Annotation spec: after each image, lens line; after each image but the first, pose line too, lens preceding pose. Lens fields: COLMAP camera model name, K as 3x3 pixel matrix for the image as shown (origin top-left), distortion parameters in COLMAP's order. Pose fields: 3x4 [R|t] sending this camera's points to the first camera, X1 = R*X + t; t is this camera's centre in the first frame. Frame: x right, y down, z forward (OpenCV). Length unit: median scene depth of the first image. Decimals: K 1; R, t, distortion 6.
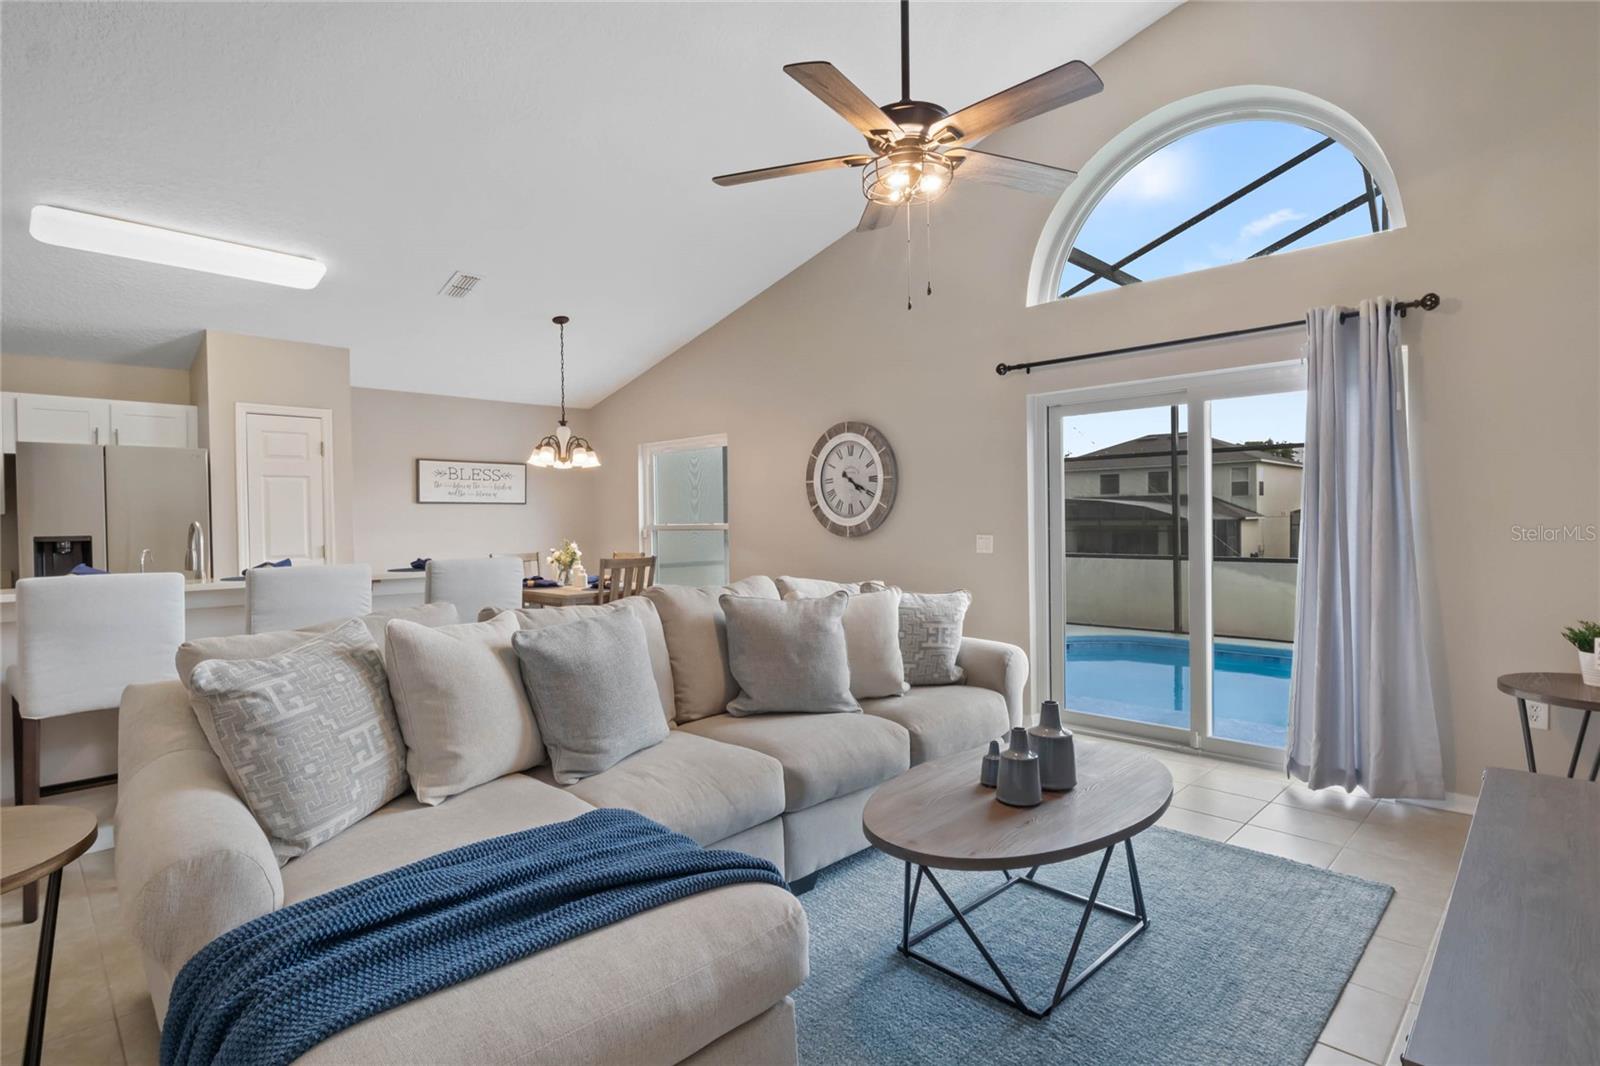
lens RADIAL K [[806.2, 0, 799.7], [0, 806.2, 528.1], [0, 0, 1]] dist [-0.002062, -0.000807]
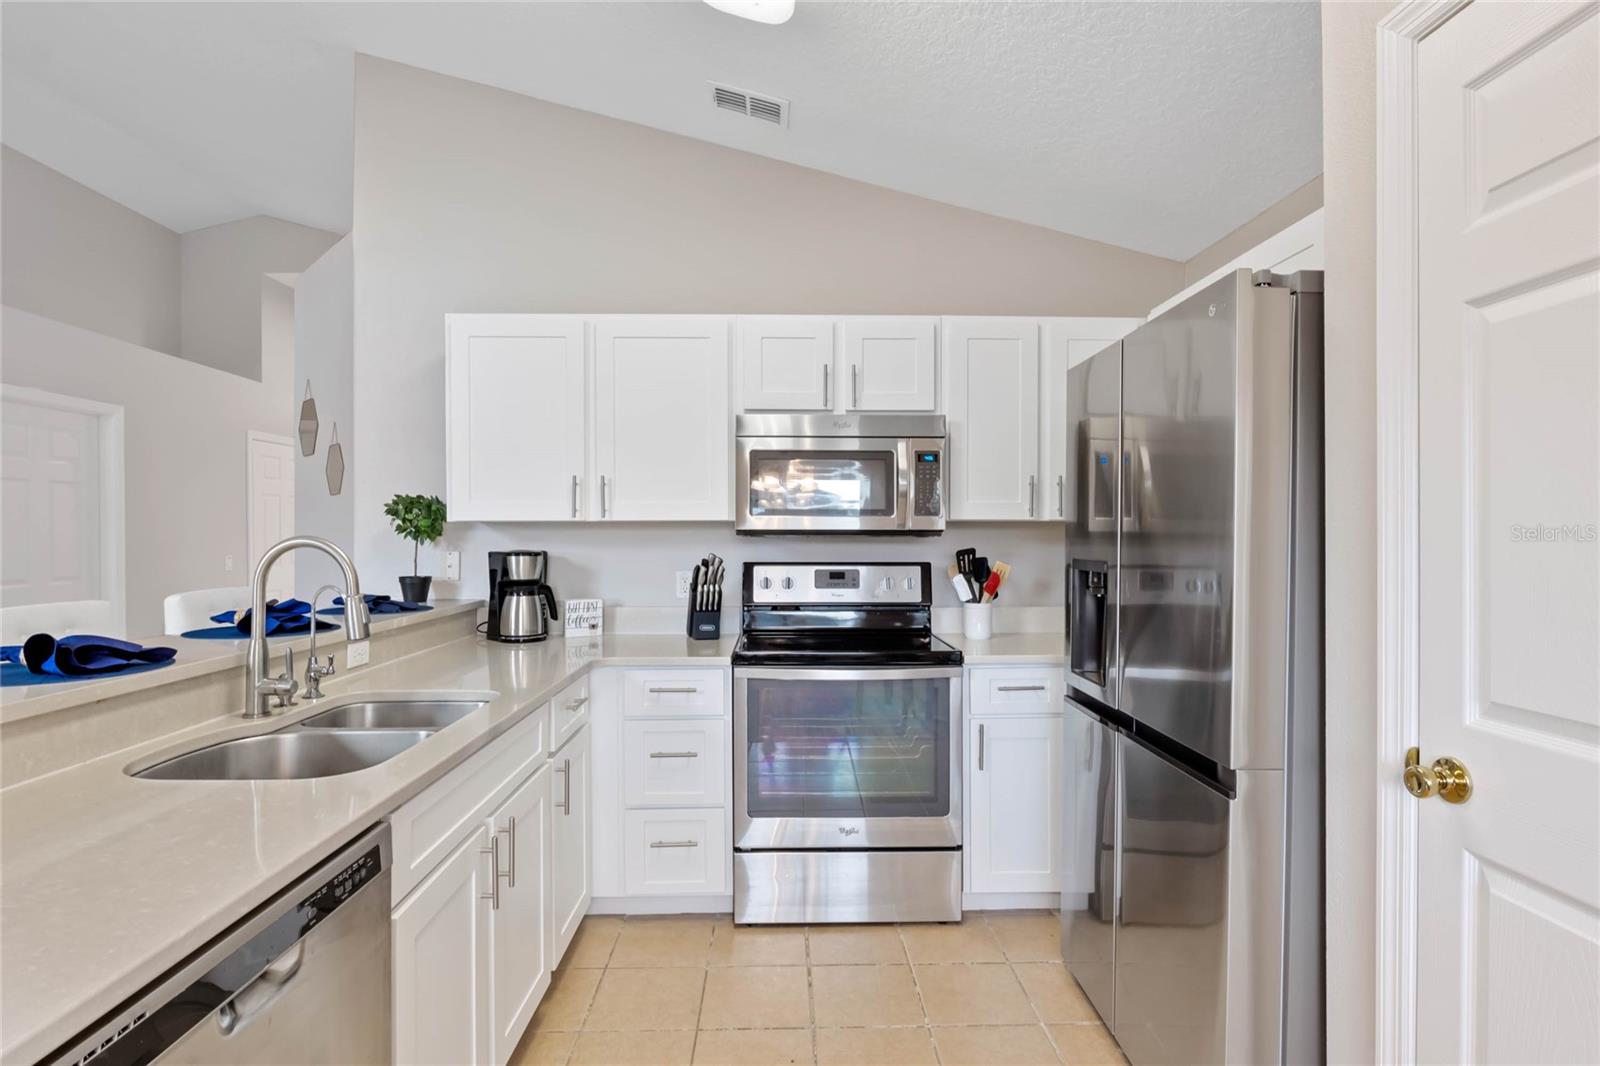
lens RADIAL K [[801.2, 0, 794.1], [0, 801.2, 537.9], [0, 0, 1]] dist [0.000278, 0.000066]
pose [[-0.692496, 0.017952, -0.721198, -0.639924], [0.003008, 0.999753, 0.021998, -0.016991], [0.721416, 0.013064, -0.692379, 1.629669]]
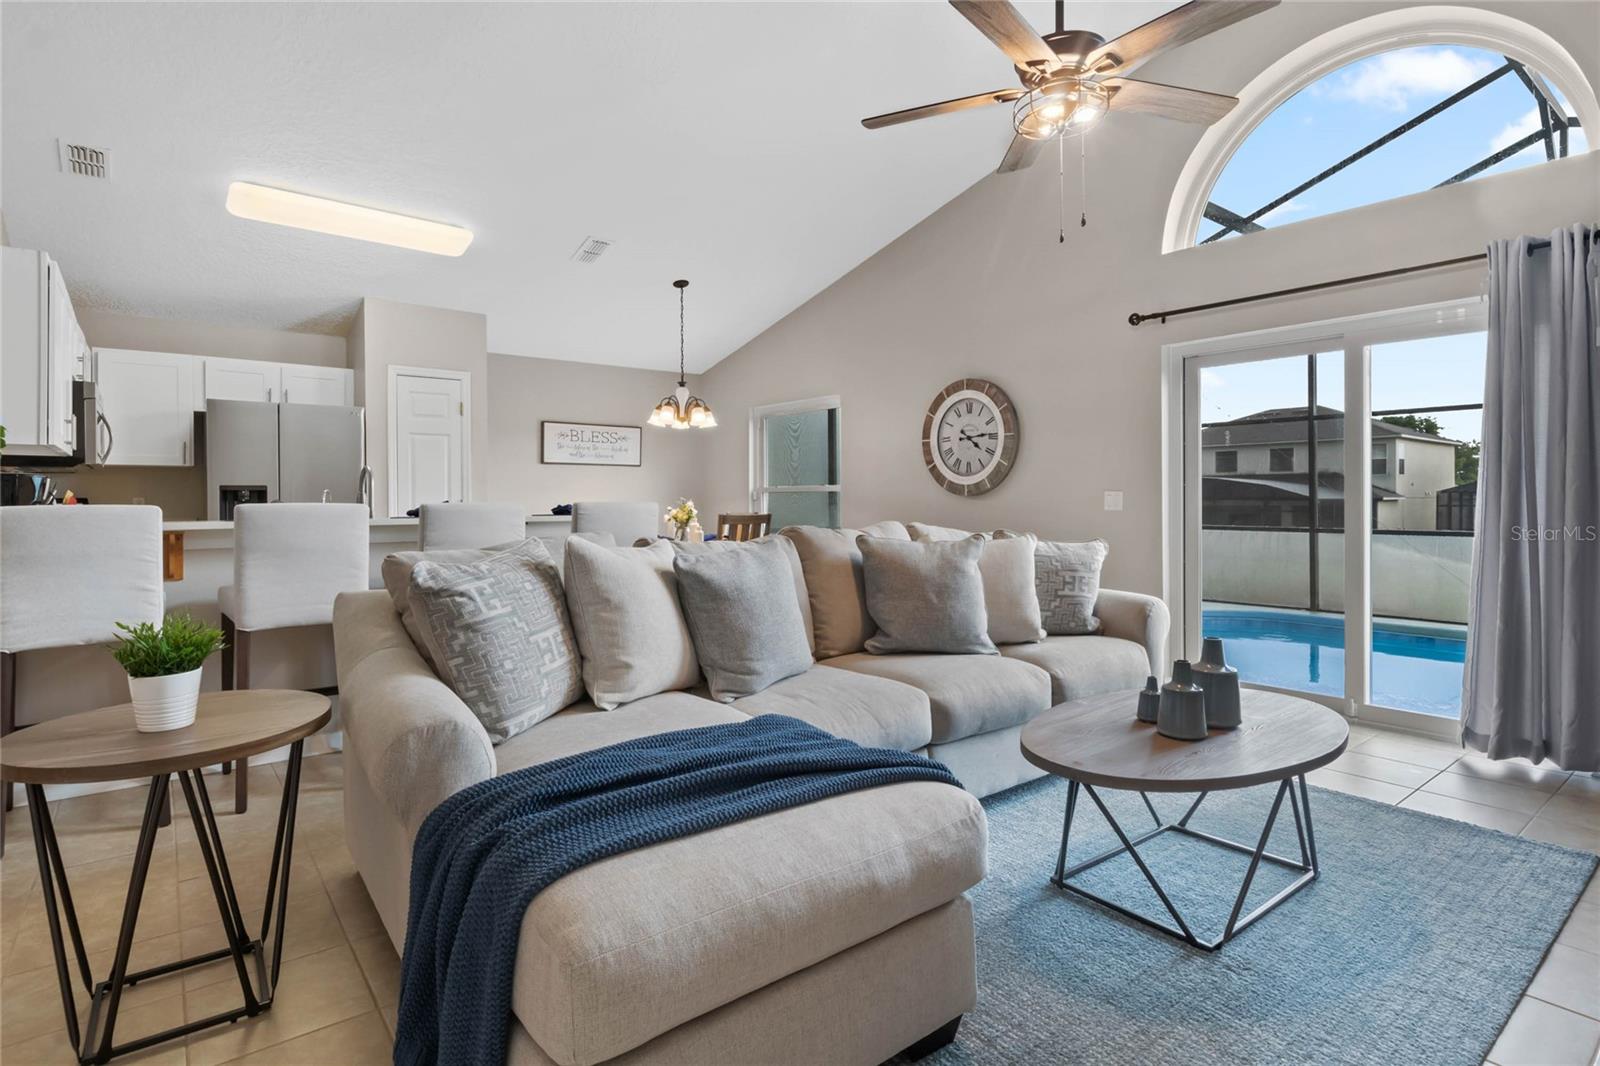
lens RADIAL K [[816.1, 0, 792.2], [0, 816.1, 501.4], [0, 0, 1]] dist [-0.001509, -0.001124]
pose [[0.992976, 0.010077, -0.117885, -0.053690], [-0.010949, 0.999917, -0.006752, 0.043756], [0.117807, 0.007995, 0.993004, -0.025192]]
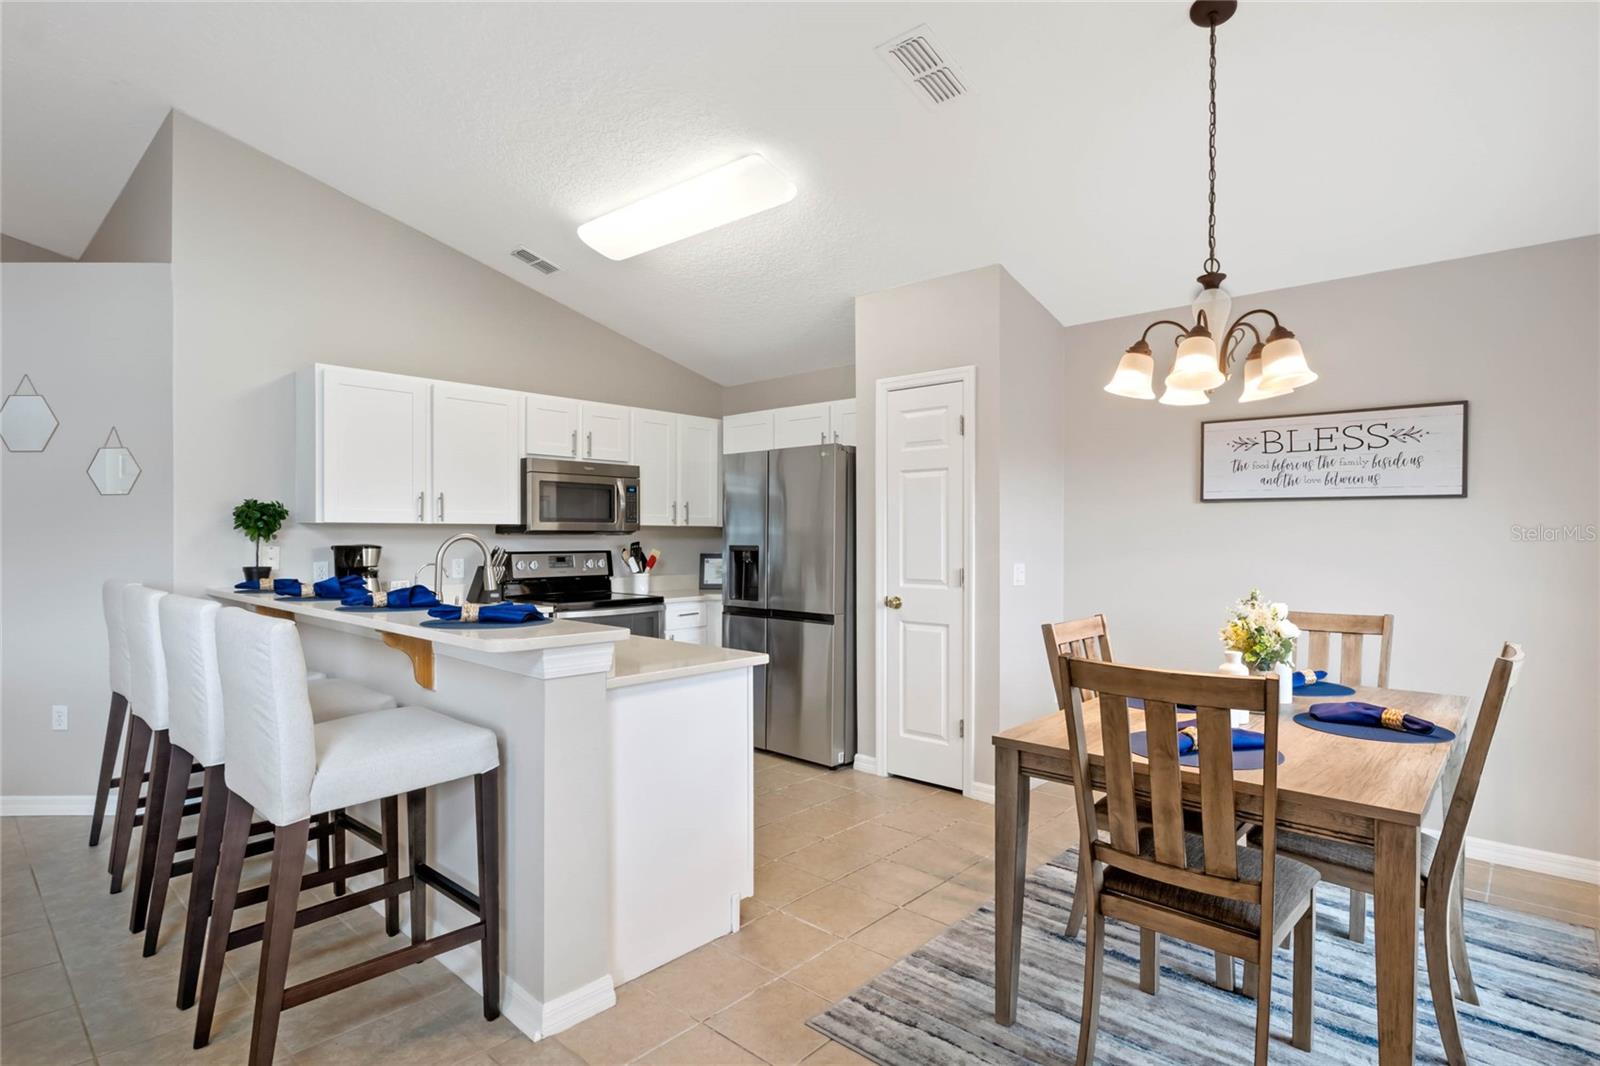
lens RADIAL K [[810.2, 0, 801.7], [0, 810.2, 541.7], [0, 0, 1]] dist [-0.006802, 0.000369]
pose [[0.048548, 0.023776, -0.998538, 0.137128], [-0.013947, 0.999635, 0.023124, -0.025336], [0.998723, 0.012804, 0.048862, 1.394343]]
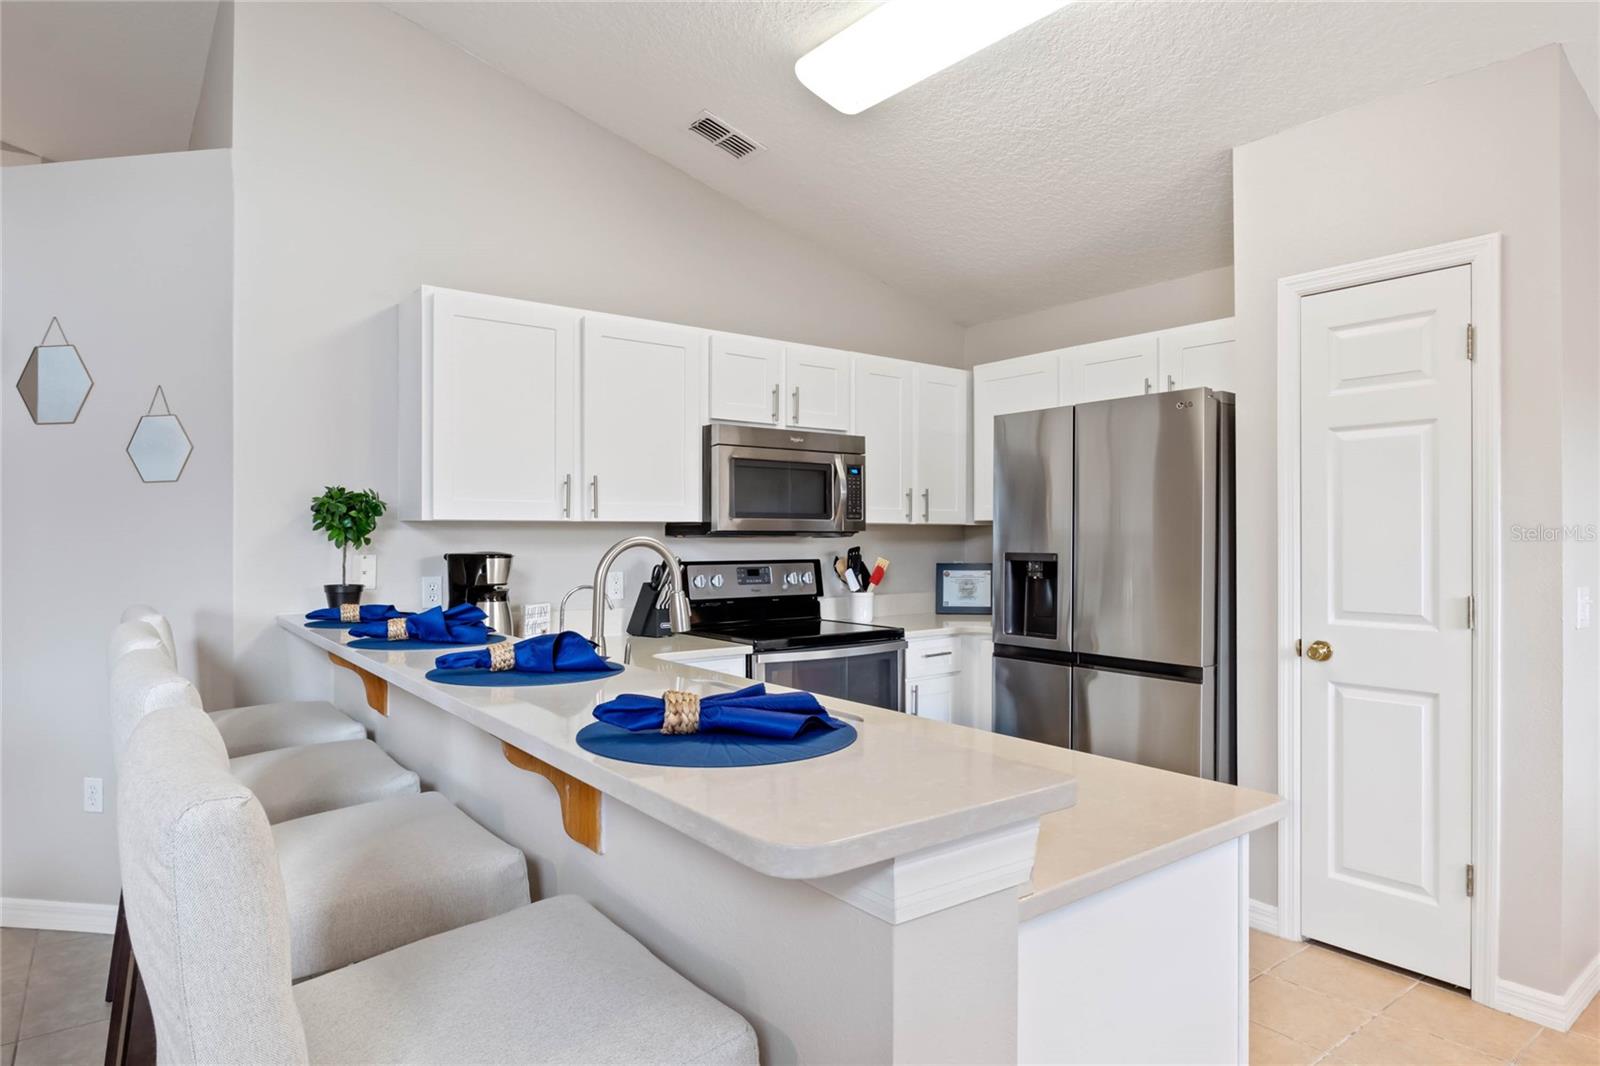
lens RADIAL K [[918.3, 0, 801.6], [0, 918.3, 535.7], [0, 0, 1]] dist [-0.012885, 0.000876]
pose [[-0.132619, 0.015248, -0.991050, -0.204177], [-0.008835, 0.999824, 0.016565, -0.019269], [0.991128, 0.010953, -0.132461, 1.245880]]
